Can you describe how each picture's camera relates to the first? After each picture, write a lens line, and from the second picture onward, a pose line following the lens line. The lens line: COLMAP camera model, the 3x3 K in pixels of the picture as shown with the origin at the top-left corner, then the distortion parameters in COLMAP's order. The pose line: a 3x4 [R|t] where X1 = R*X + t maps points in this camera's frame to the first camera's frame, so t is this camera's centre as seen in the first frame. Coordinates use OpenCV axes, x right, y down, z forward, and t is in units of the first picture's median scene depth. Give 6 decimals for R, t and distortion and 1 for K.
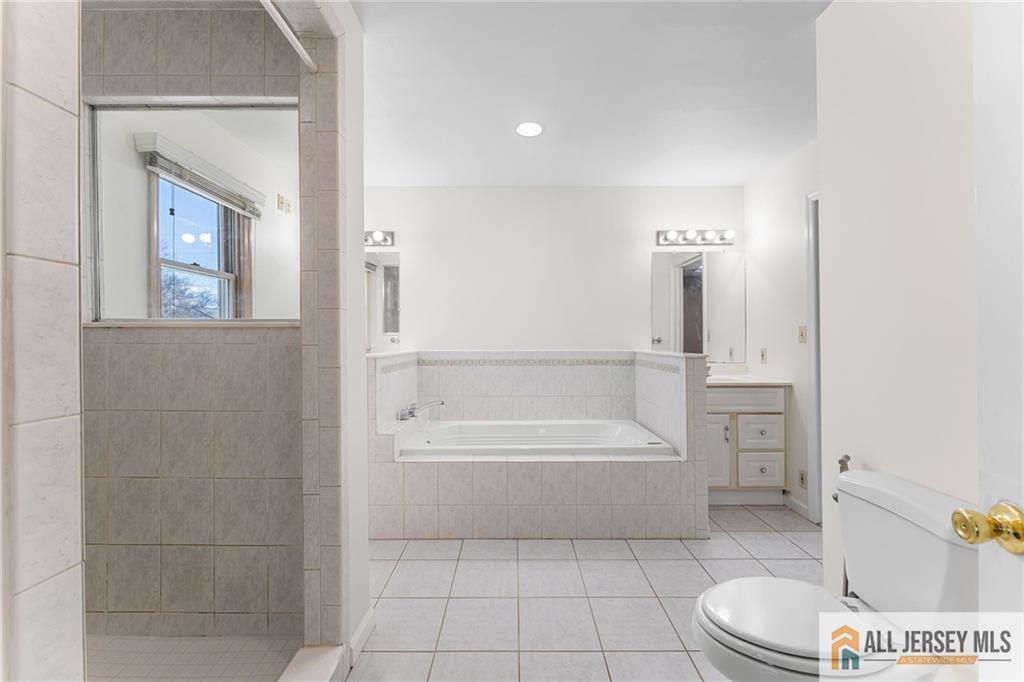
lens RADIAL K [[406.9, 0, 511.2], [0, 406.9, 341.6], [0, 0, 1]] dist [-0.011866, -0.000079]
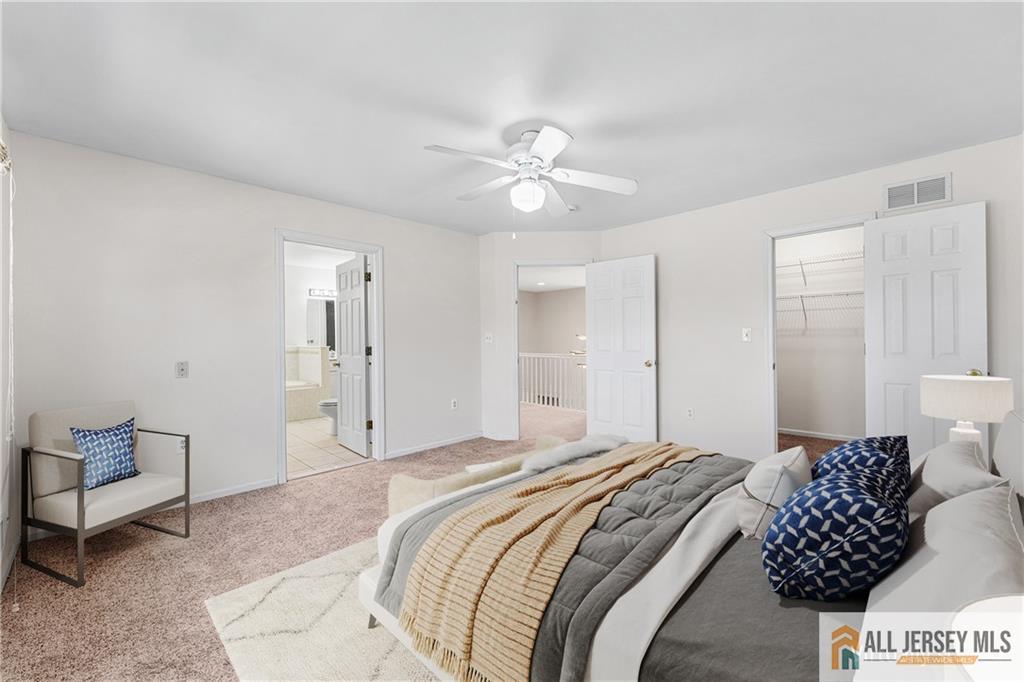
lens RADIAL K [[406.9, 0, 513.2], [0, 406.9, 341.1], [0, 0, 1]] dist [-0.011866, -0.000079]
pose [[0.693953, -0.004557, 0.720006, -0.418517], [0.007326, 0.999973, -0.000731, 0.006777], [-0.719983, 0.005782, 0.693967, -1.203492]]
